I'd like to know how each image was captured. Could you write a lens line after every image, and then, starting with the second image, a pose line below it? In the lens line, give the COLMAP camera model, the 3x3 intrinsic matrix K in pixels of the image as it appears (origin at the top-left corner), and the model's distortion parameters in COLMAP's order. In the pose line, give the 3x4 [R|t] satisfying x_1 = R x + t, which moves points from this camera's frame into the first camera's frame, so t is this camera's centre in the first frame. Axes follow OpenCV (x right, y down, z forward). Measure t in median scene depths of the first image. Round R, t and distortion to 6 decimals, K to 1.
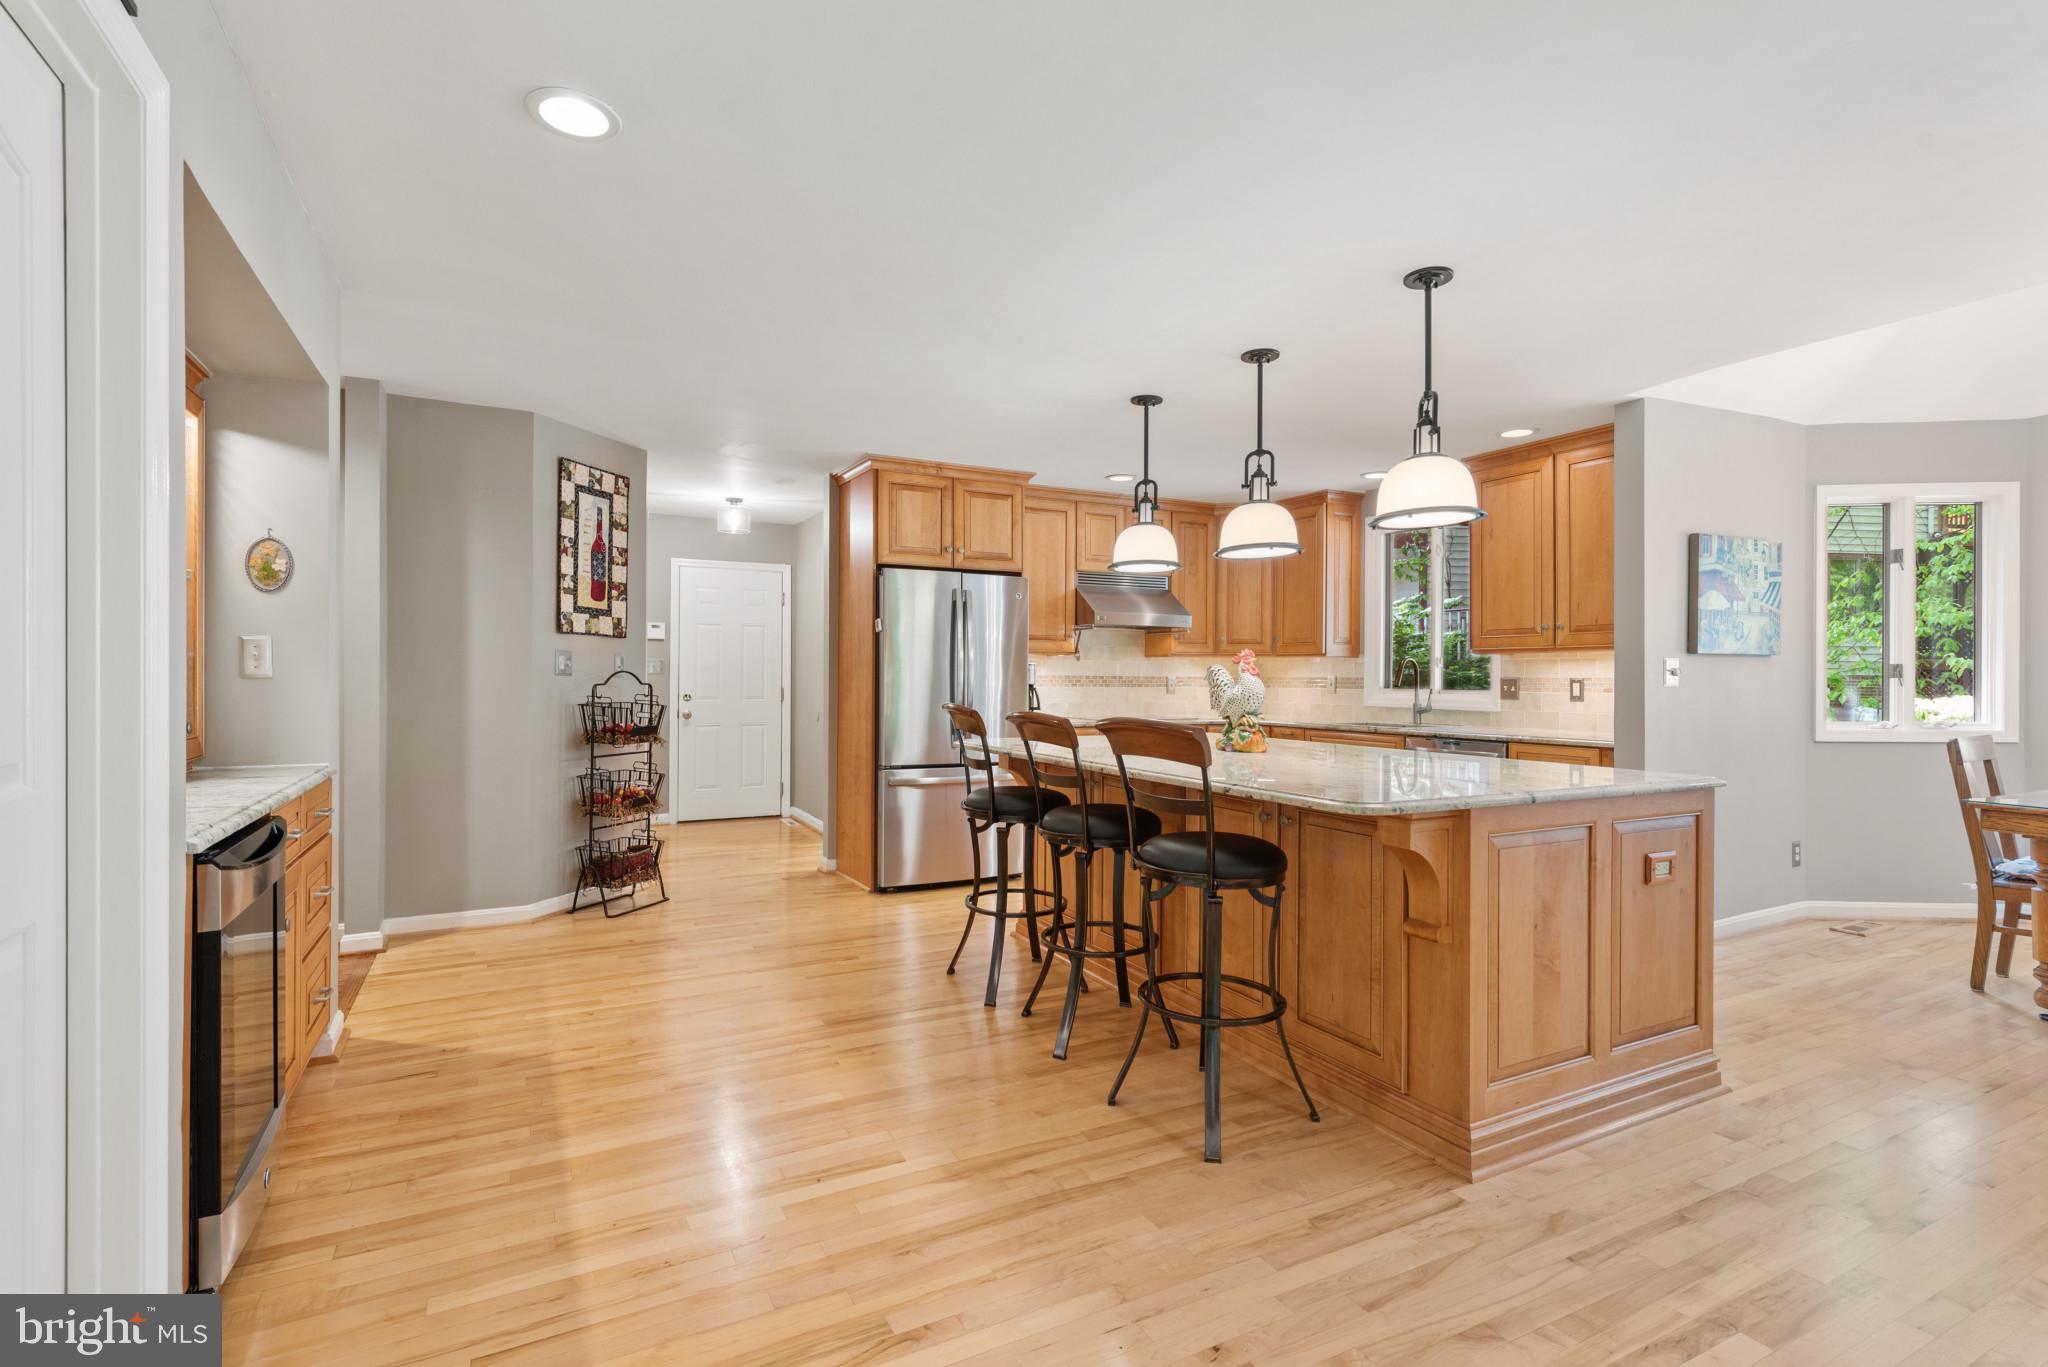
lens RADIAL K [[965.5, 0, 1022.3], [0, 965.5, 674.9], [0, 0, 1]] dist [0.018224, -0.000314]
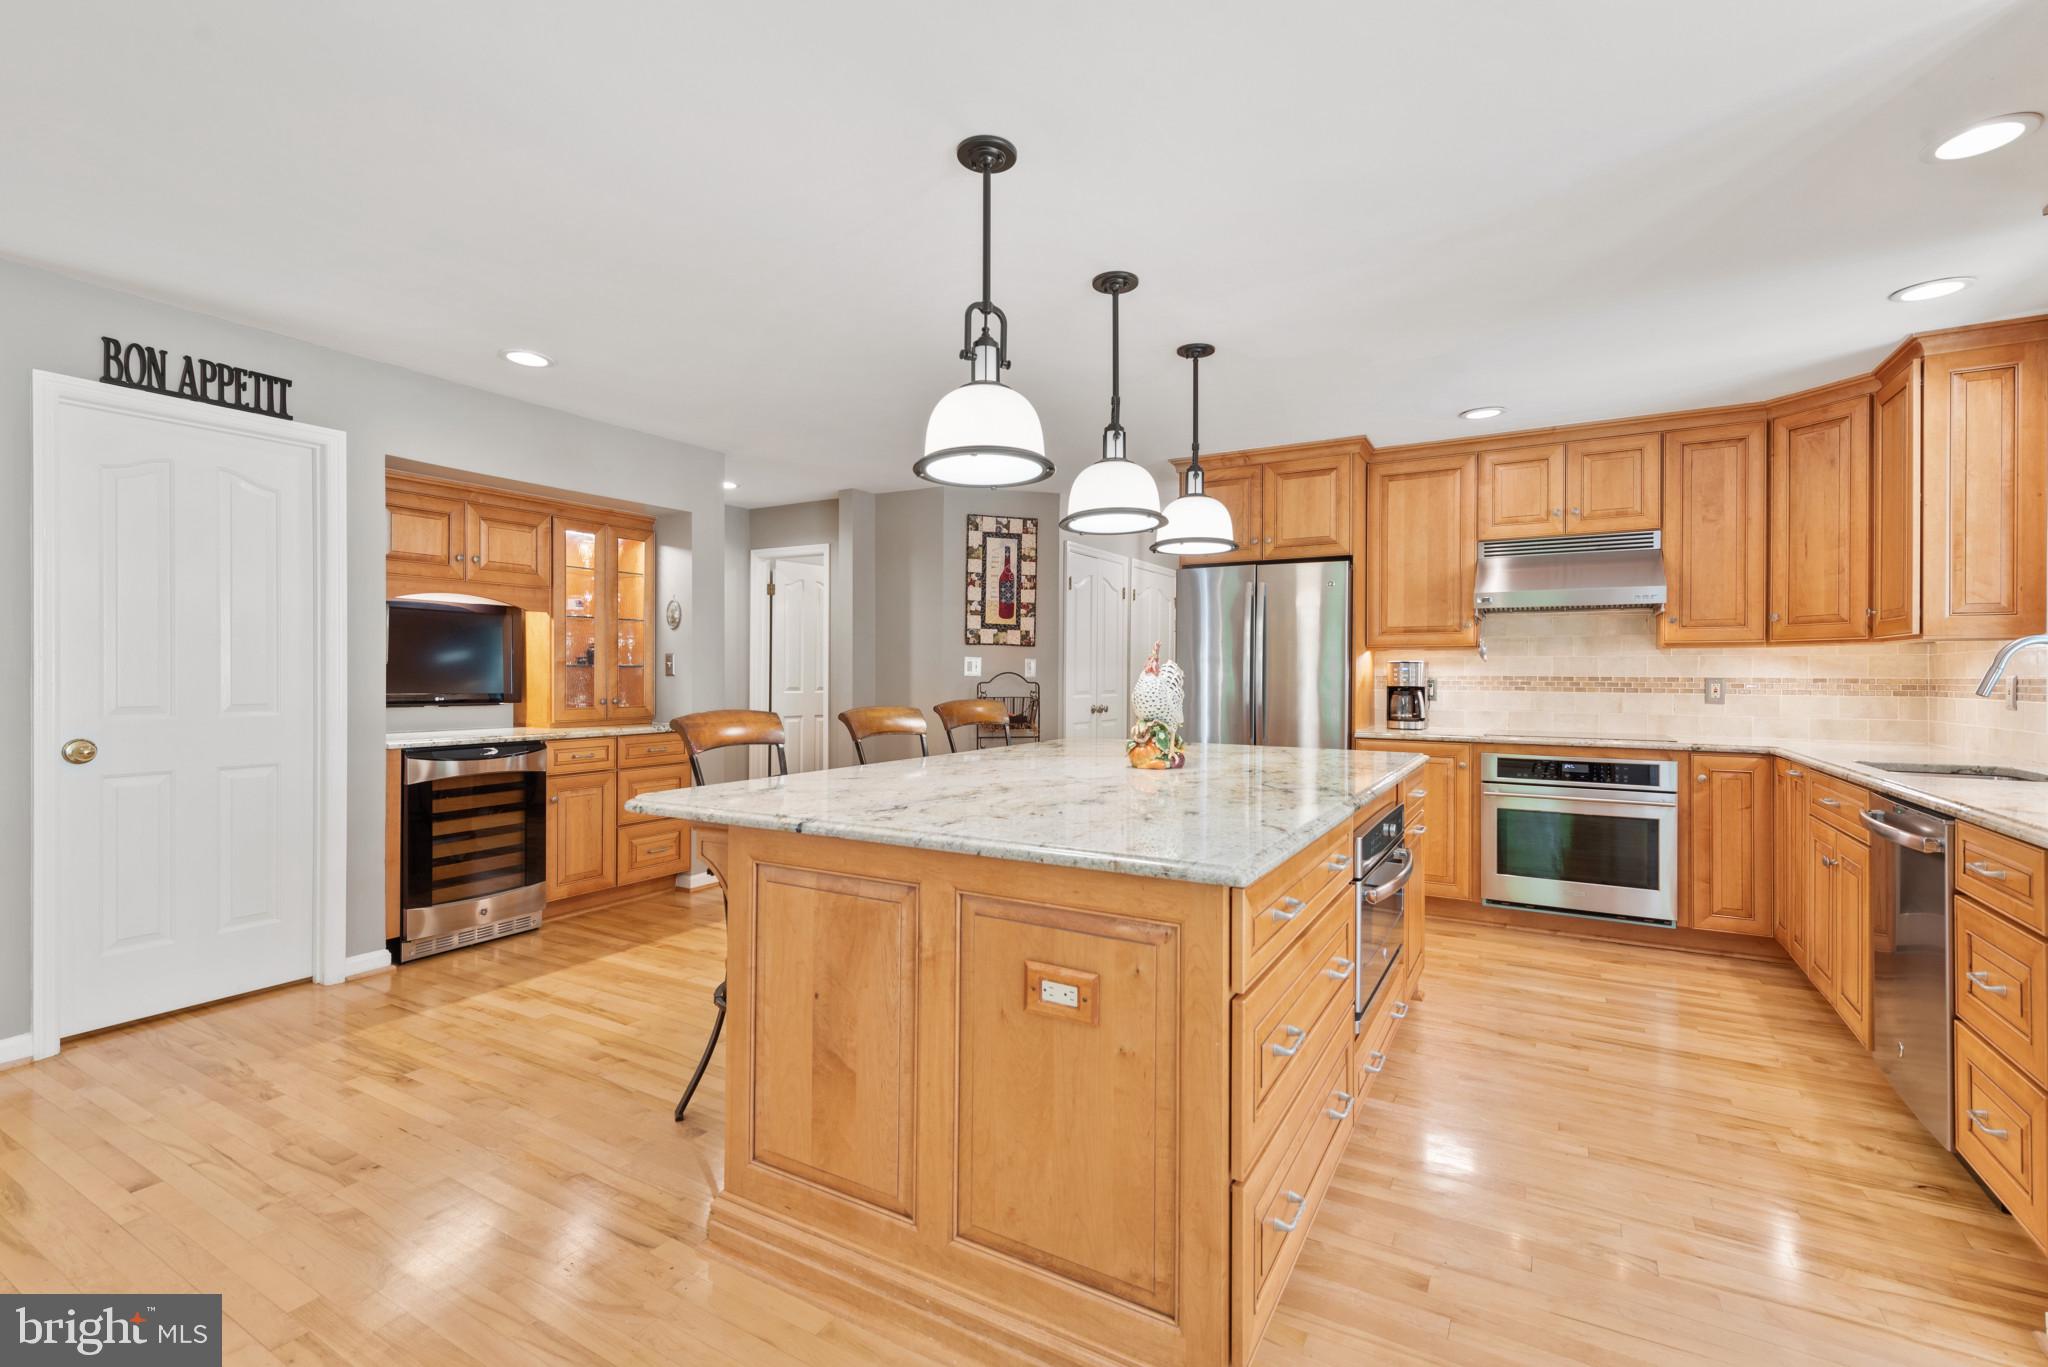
lens RADIAL K [[911.6, 0, 1021.0], [0, 911.6, 671.4], [0, 0, 1]] dist [0.010403, -0.001885]
pose [[0.528830, -0.006161, -0.848705, 0.595981], [-0.000737, 0.999970, -0.007718, 0.003765], [0.848727, 0.004707, 0.528810, 0.365966]]
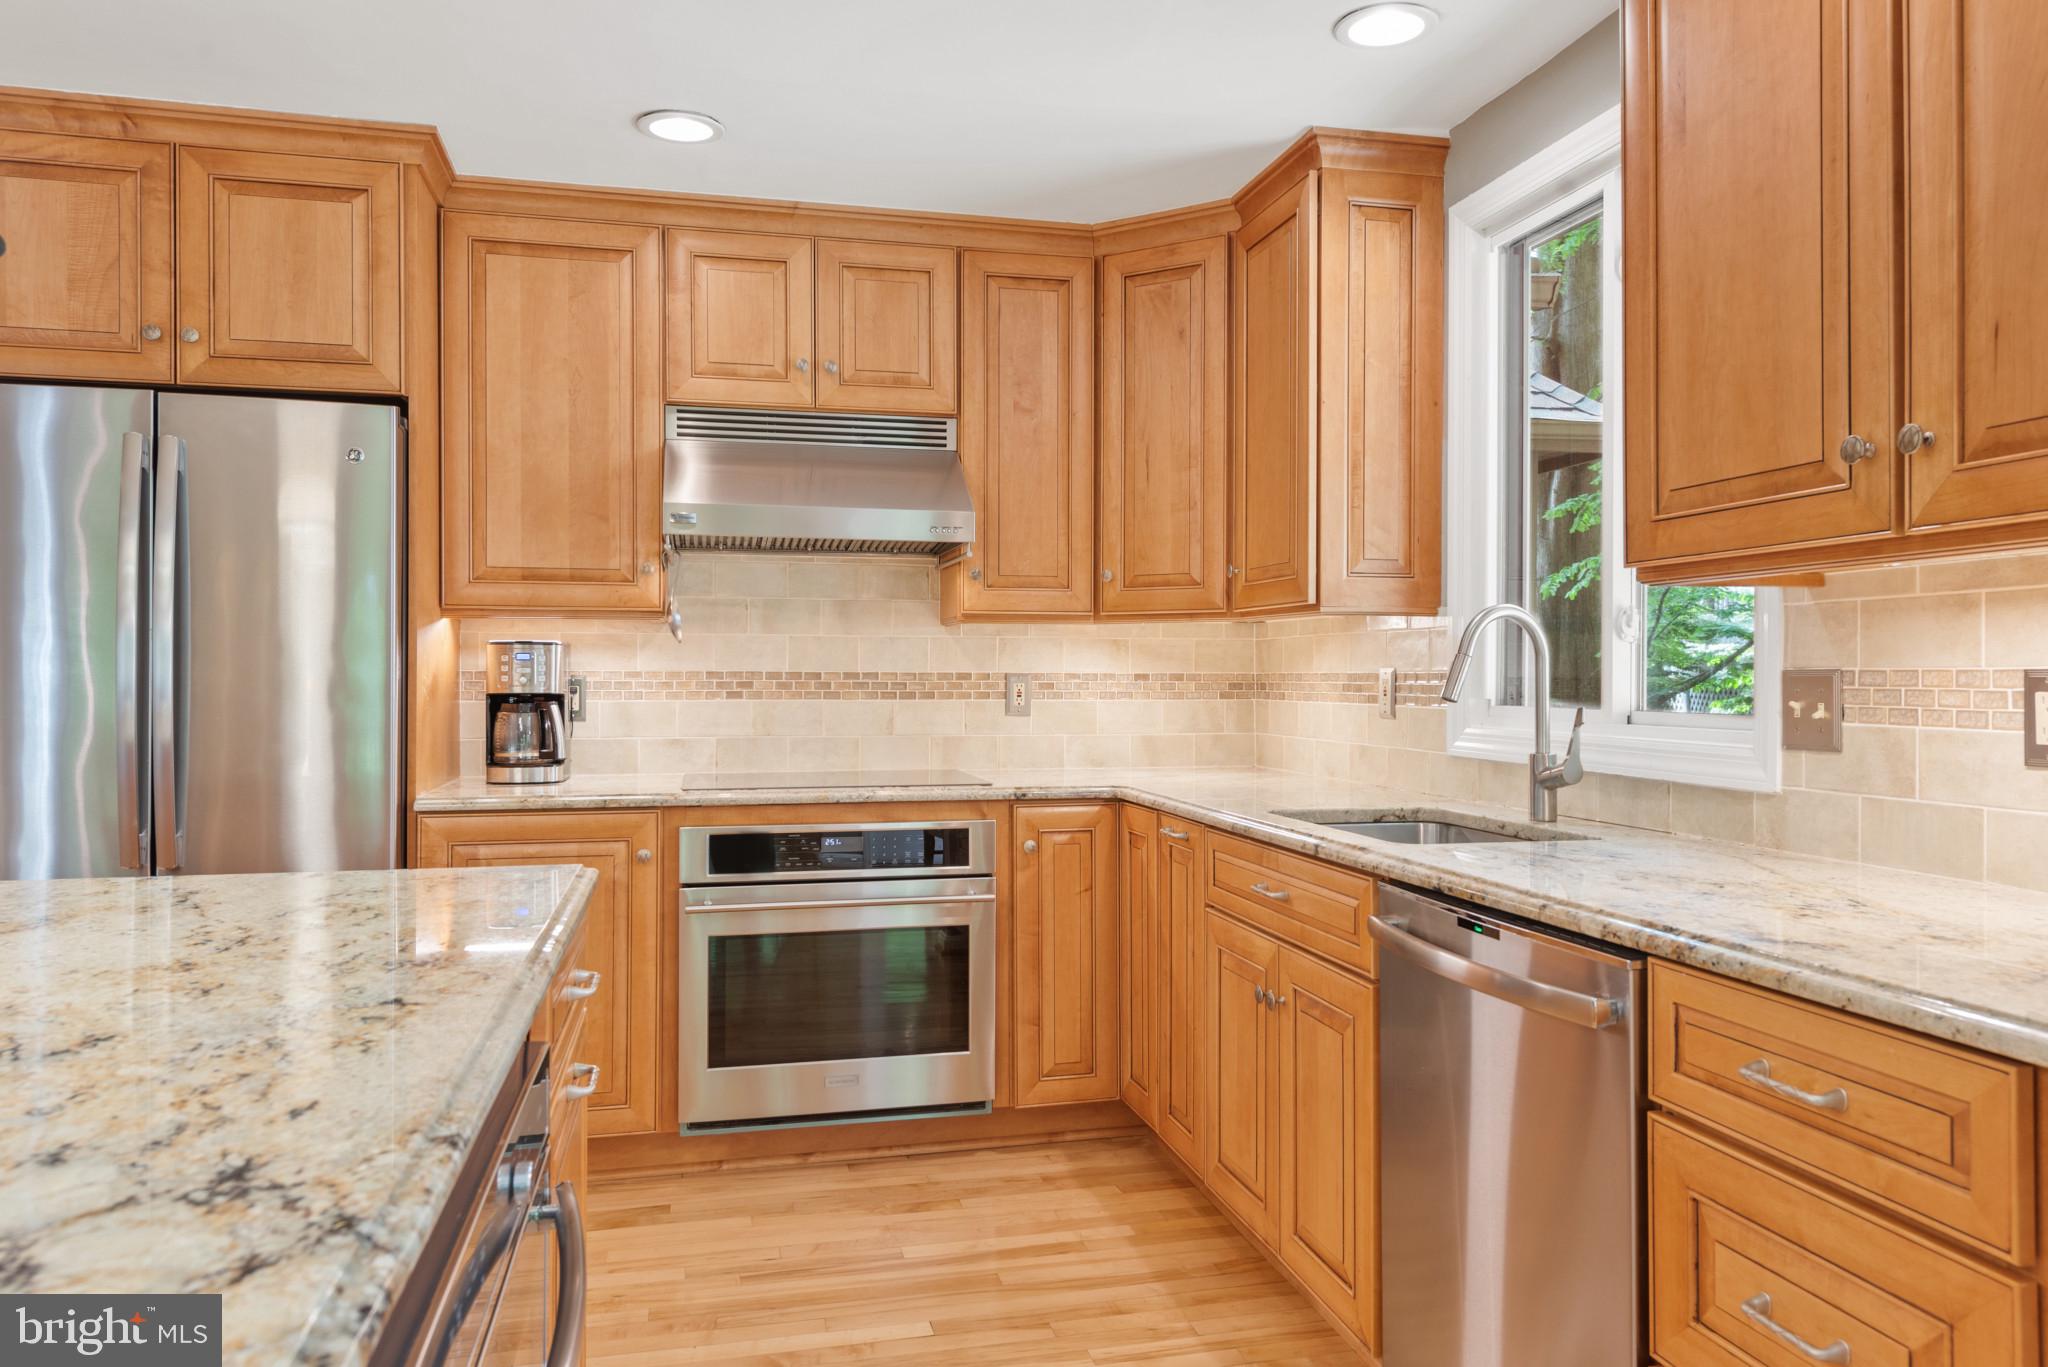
lens RADIAL K [[1374.9, 0, 1025.7], [0, 1374.9, 679.3], [0, 0, 1]] dist [0.025815, -0.011824]
pose [[0.968091, -0.002571, -0.250586, 0.413387], [0.003569, 0.999987, 0.003528, 0.003350], [0.250574, -0.004309, 0.968088, 0.607478]]
